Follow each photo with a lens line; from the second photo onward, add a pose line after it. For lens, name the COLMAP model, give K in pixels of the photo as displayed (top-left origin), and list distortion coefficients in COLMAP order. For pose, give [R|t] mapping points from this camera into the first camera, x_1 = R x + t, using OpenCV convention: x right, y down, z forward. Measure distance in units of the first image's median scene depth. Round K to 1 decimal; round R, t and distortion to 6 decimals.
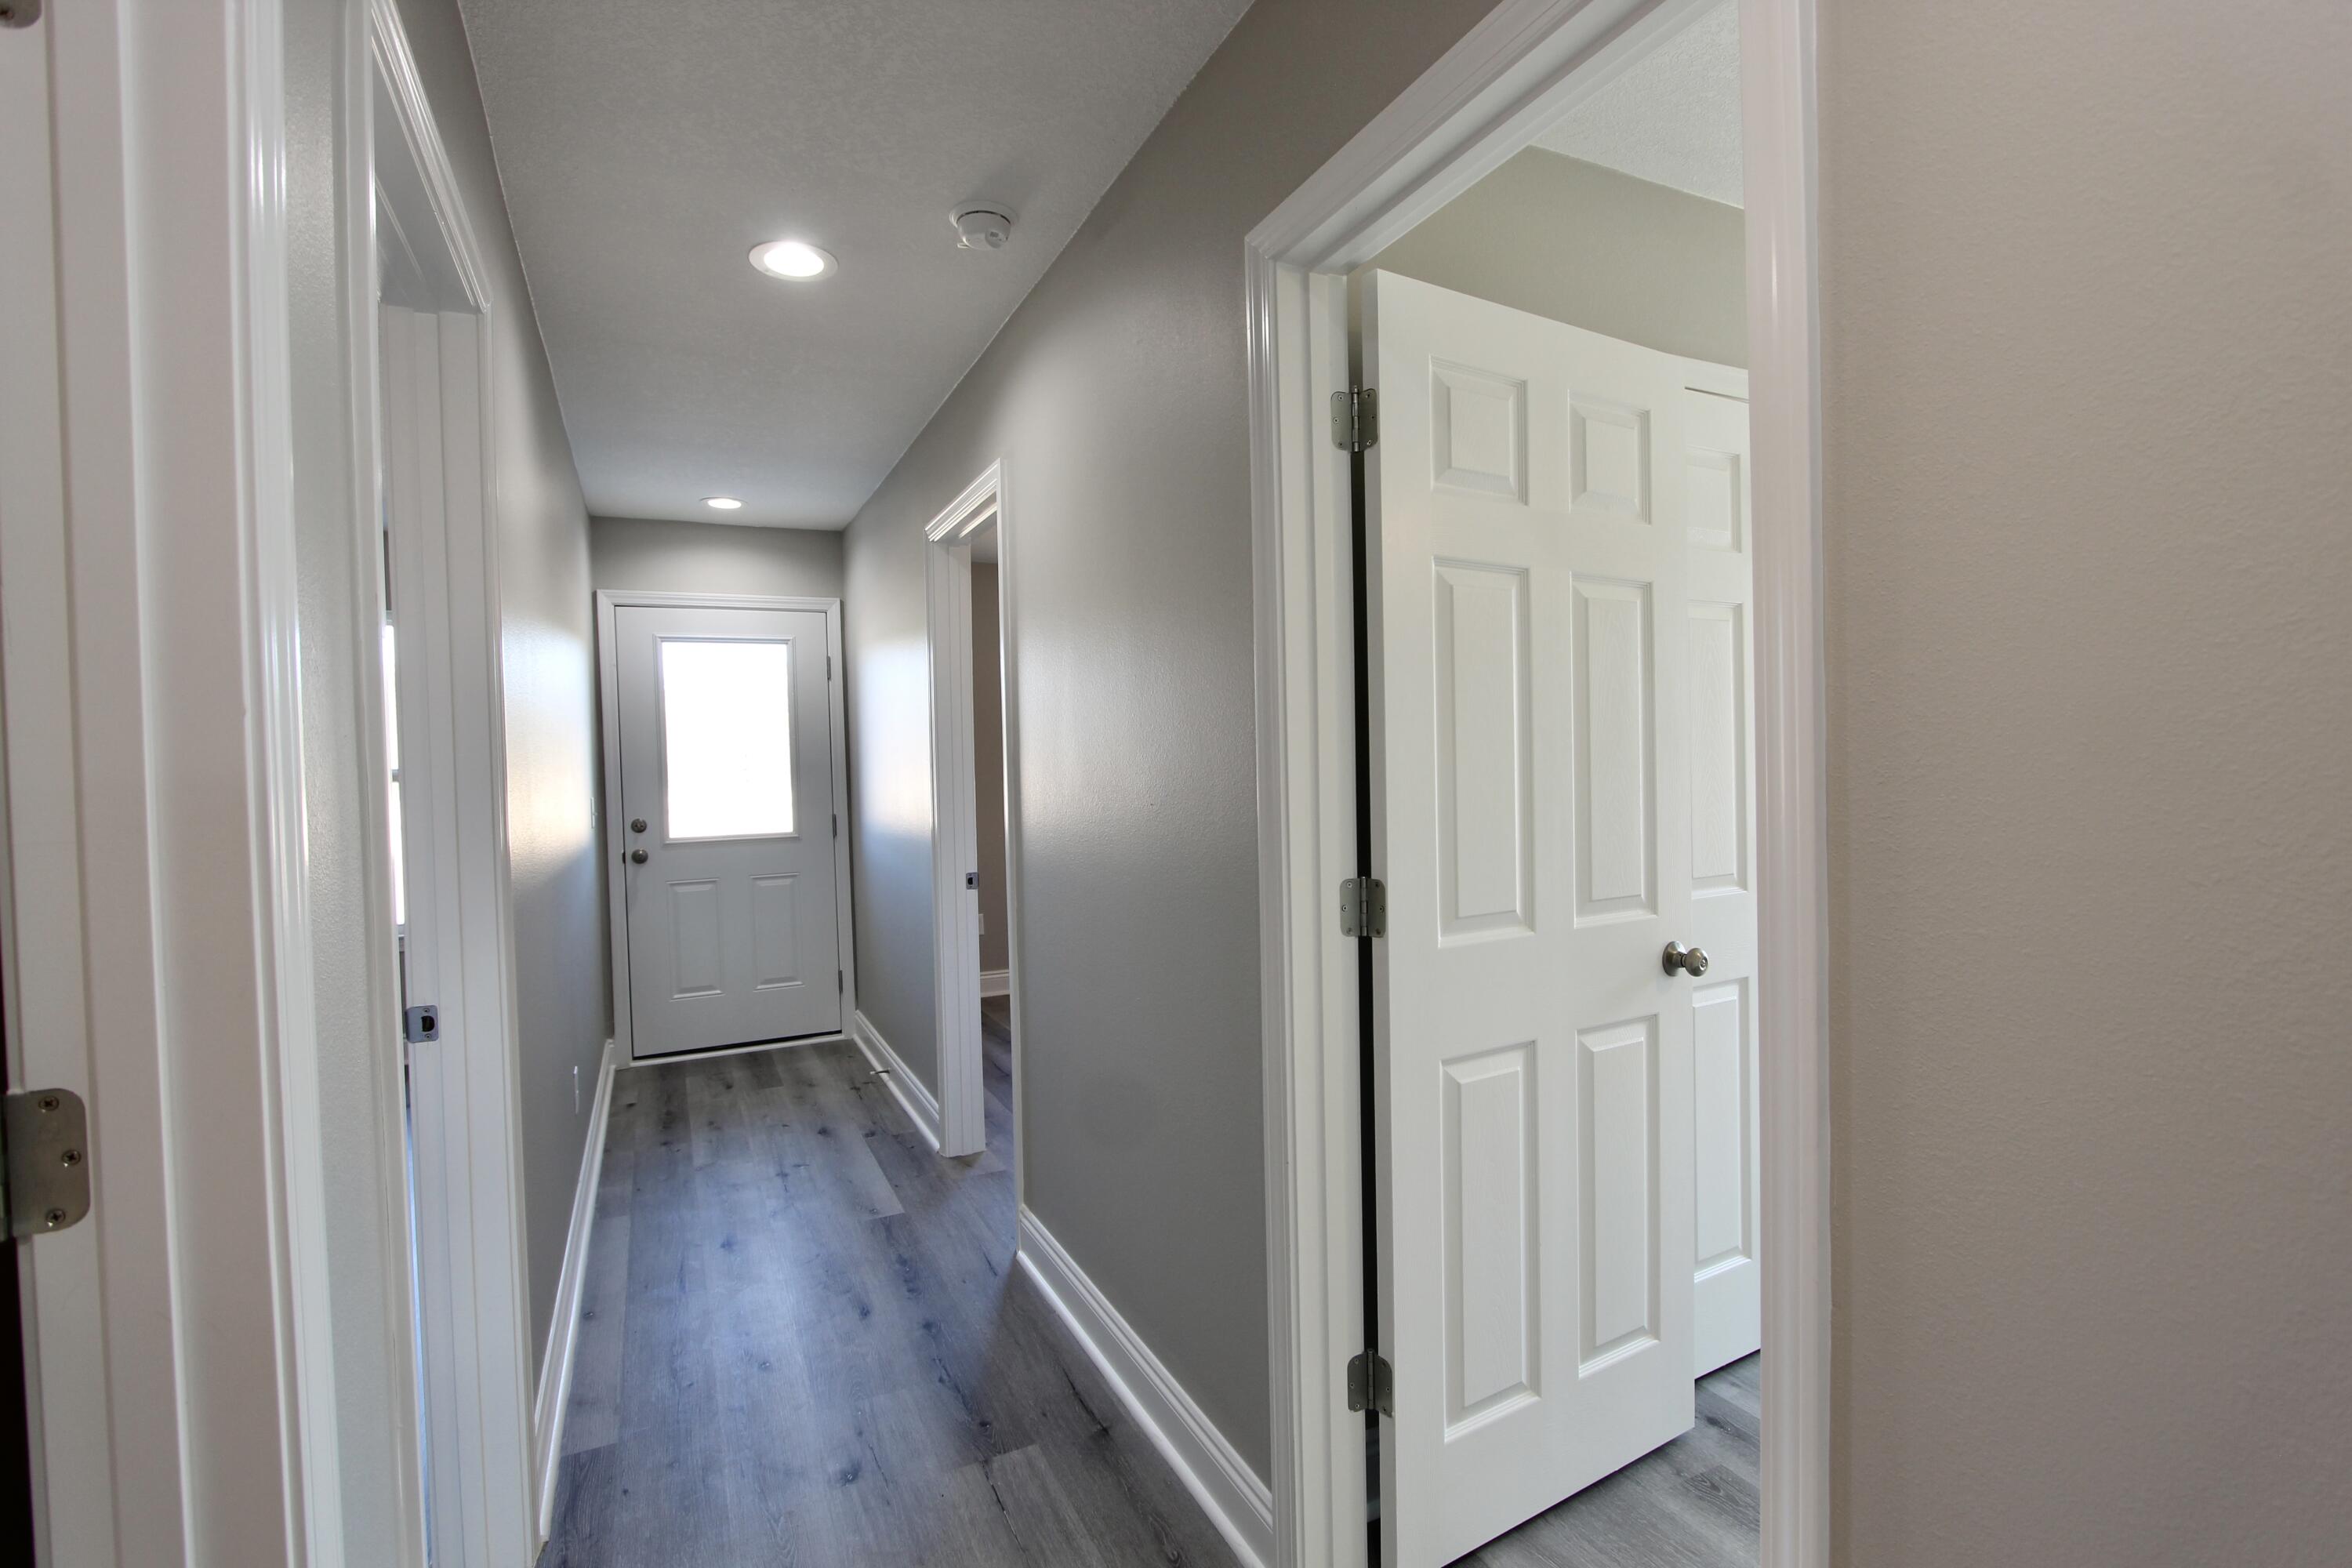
lens RADIAL K [[1077.7, 0, 1169.1], [0, 1077.7, 781.5], [0, 0, 1]] dist [-0.016342, 0.002706]
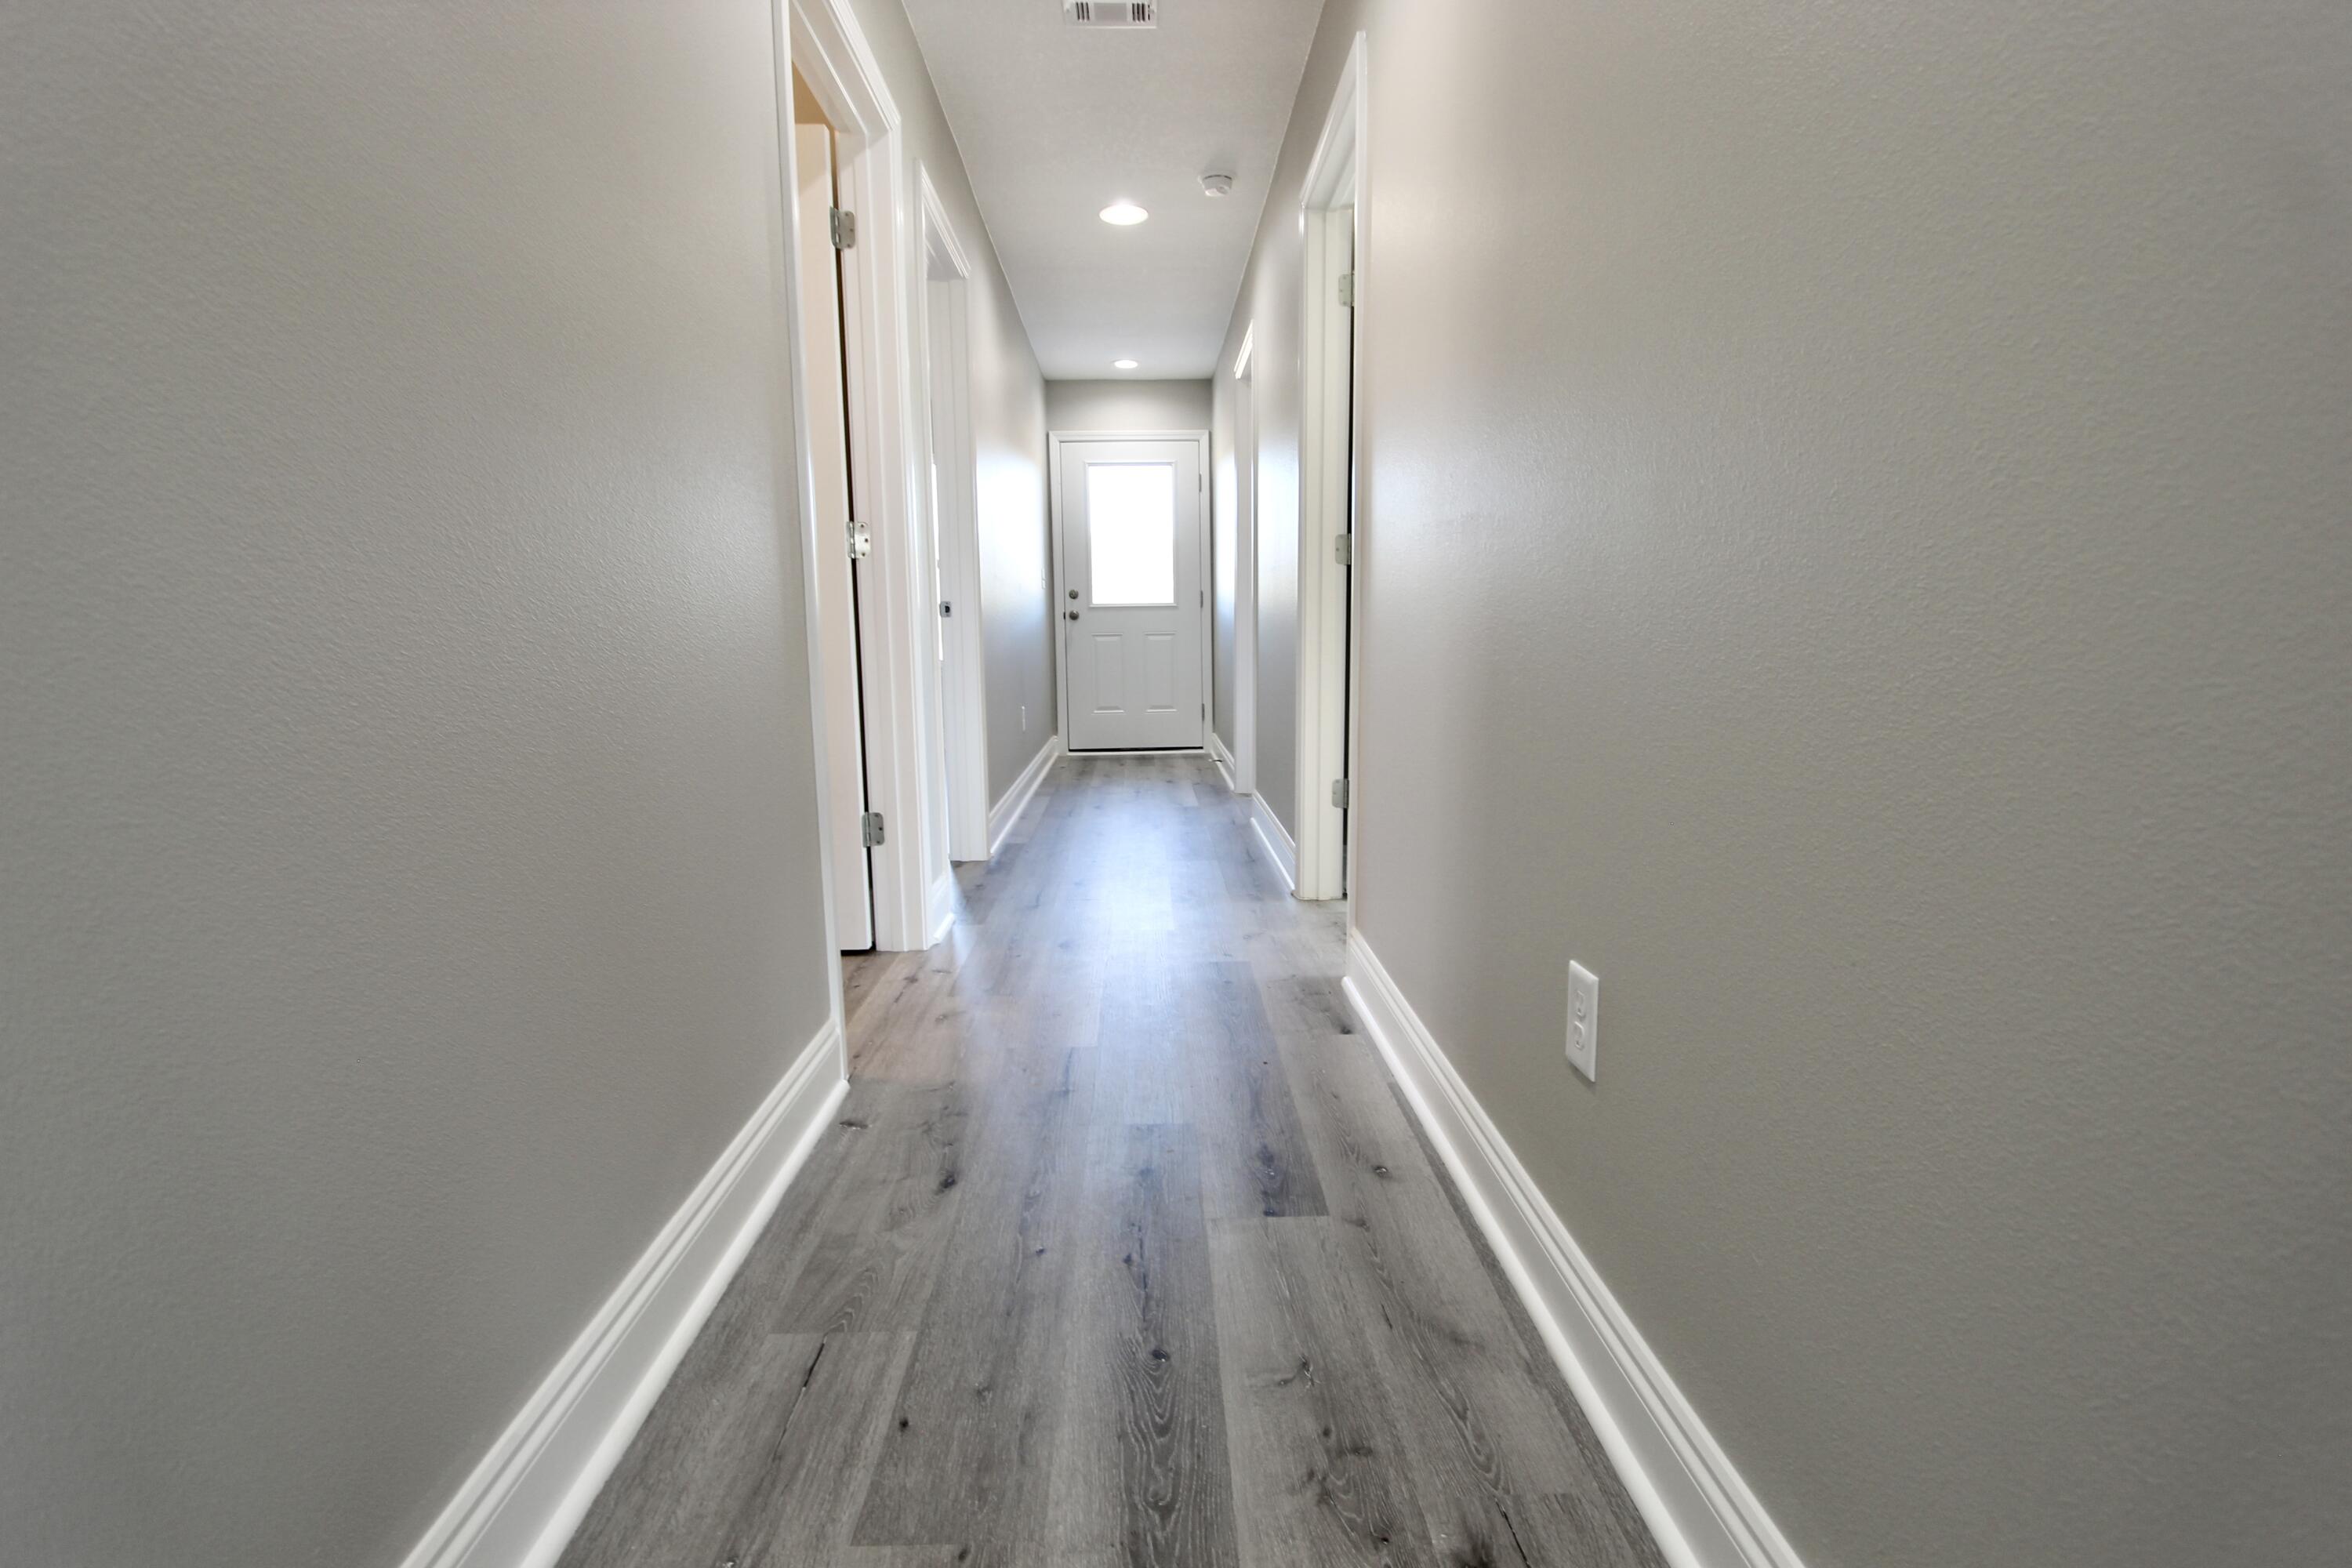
lens RADIAL K [[1077.7, 0, 1179.1], [0, 1077.7, 774.2], [0, 0, 1]] dist [-0.016342, 0.002706]
pose [[0.918256, 0.068191, -0.390072, 0.240634], [-0.019921, 0.991769, 0.126482, 0.098483], [0.395487, -0.108372, 0.912056, -0.331170]]
